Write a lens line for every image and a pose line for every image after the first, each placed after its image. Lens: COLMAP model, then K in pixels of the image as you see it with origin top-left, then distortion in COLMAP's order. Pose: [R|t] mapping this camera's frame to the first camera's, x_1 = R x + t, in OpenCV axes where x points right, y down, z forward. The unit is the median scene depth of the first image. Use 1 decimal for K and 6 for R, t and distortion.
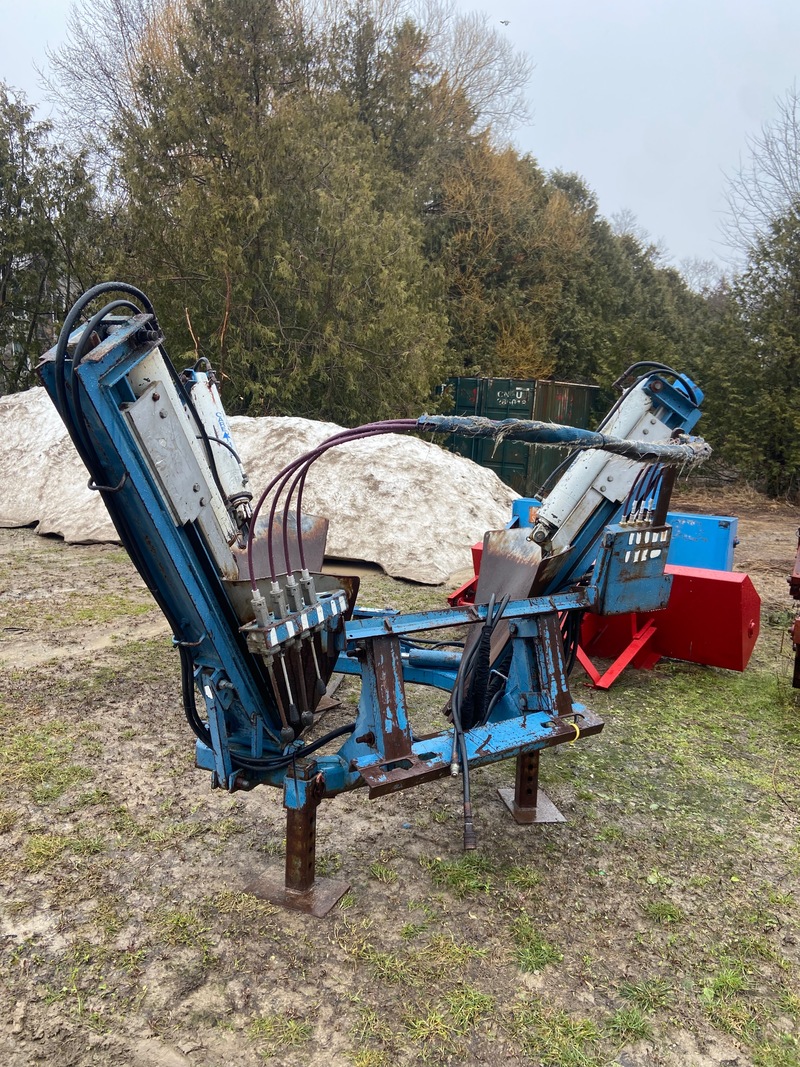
lens RADIAL K [[806.1, 0, 393.9], [0, 806.1, 538.6], [0, 0, 1]] dist [0.088414, -0.085553]
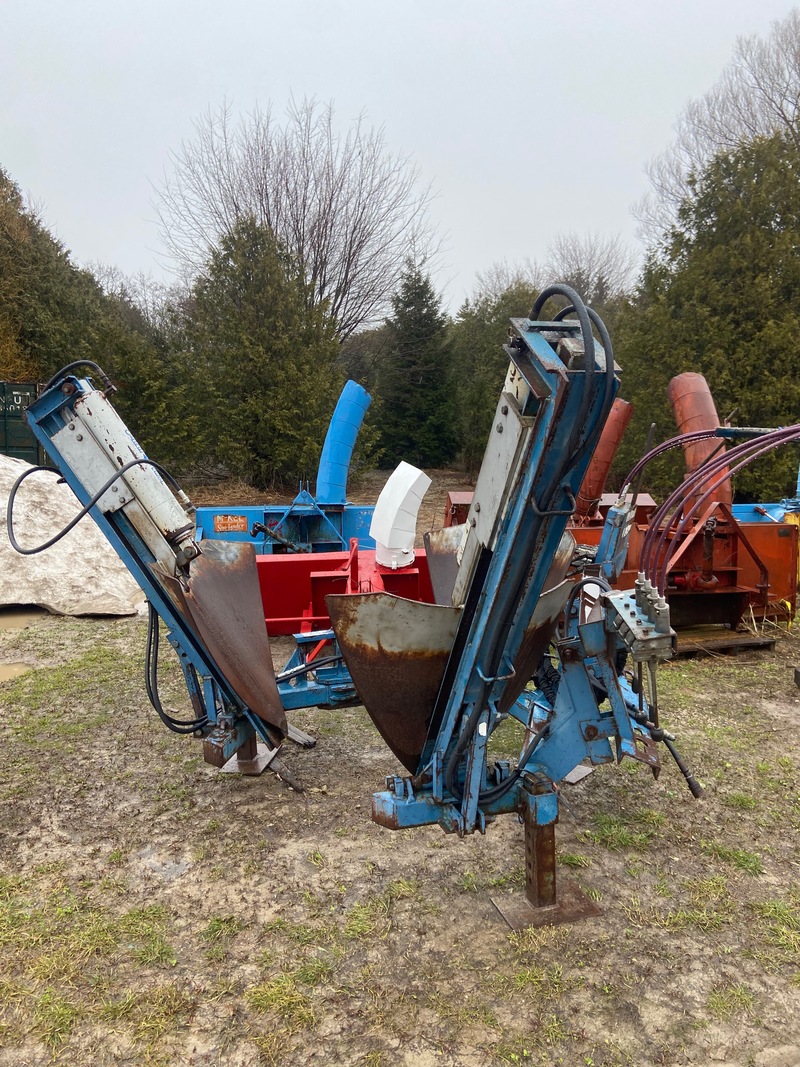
lens RADIAL K [[806.1, 0, 407.1], [0, 806.1, 533.5], [0, 0, 1]] dist [0.088414, -0.085553]
pose [[0.758804, -0.125031, 0.639206, -0.647556], [0.131333, 0.990615, 0.037862, -0.057846], [-0.637941, 0.055219, 0.768103, 0.256100]]
